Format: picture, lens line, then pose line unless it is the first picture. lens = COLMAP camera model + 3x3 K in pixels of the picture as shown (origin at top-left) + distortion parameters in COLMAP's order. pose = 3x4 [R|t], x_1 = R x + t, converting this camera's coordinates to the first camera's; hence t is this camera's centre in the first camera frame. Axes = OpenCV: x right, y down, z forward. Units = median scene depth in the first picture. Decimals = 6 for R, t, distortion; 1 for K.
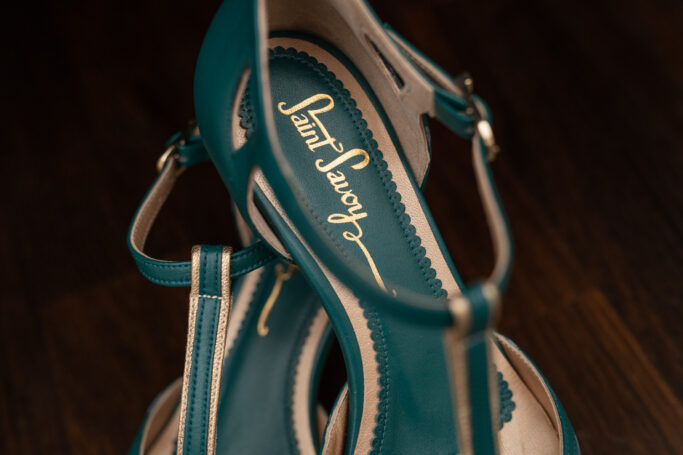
lens RADIAL K [[1017.7, 0, 341.5], [0, 1017.7, 227.5], [0, 0, 1]] dist [-0.054390, -0.049907]
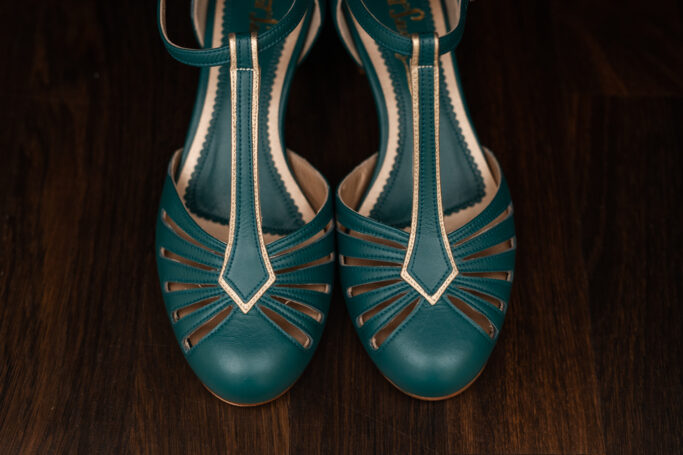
lens RADIAL K [[1017.7, 0, 341.5], [0, 1017.7, 227.5], [0, 0, 1]] dist [-0.054390, -0.049907]
pose [[0.996774, -0.067887, -0.042821, 0.048386], [0.075816, 0.971481, 0.224668, -0.024539], [0.026348, -0.227190, 0.973494, -0.408348]]
